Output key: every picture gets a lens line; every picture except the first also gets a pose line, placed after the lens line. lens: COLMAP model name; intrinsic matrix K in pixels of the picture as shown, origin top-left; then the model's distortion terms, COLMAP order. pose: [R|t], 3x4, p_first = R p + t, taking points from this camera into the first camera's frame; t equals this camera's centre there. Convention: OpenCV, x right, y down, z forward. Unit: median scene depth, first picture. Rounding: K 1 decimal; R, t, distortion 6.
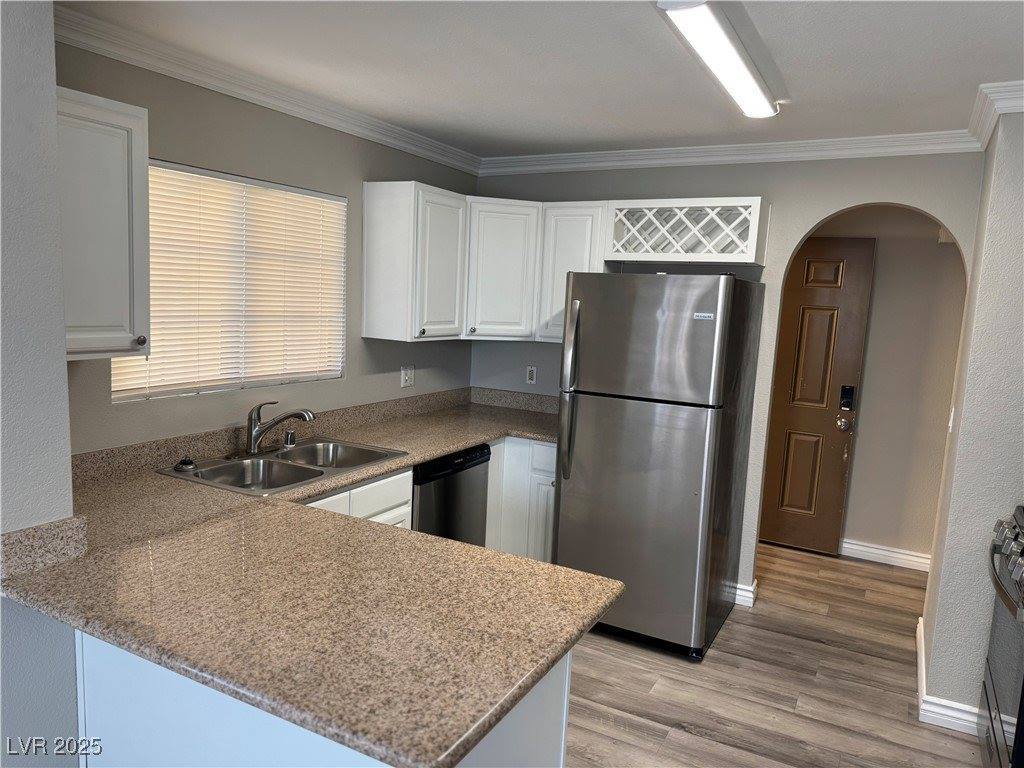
lens RADIAL K [[715.3, 0, 512.0], [0, 715.3, 384.0], [0, 0, 1]] dist [0.082279, -0.096350]
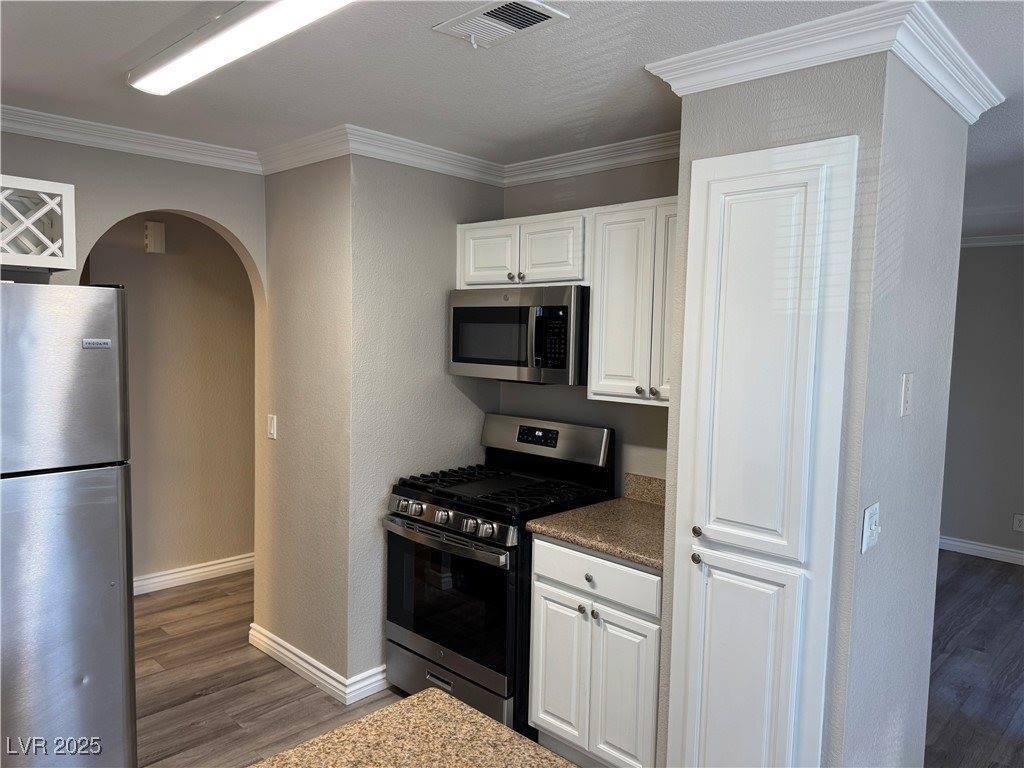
lens RADIAL K [[715.3, 0, 512.0], [0, 715.3, 384.0], [0, 0, 1]] dist [0.082279, -0.096350]
pose [[0.283932, -0.113118, 0.952149, -0.288478], [0.115379, 0.989832, 0.083189, -0.059287], [-0.951877, 0.086238, 0.294096, 0.345847]]
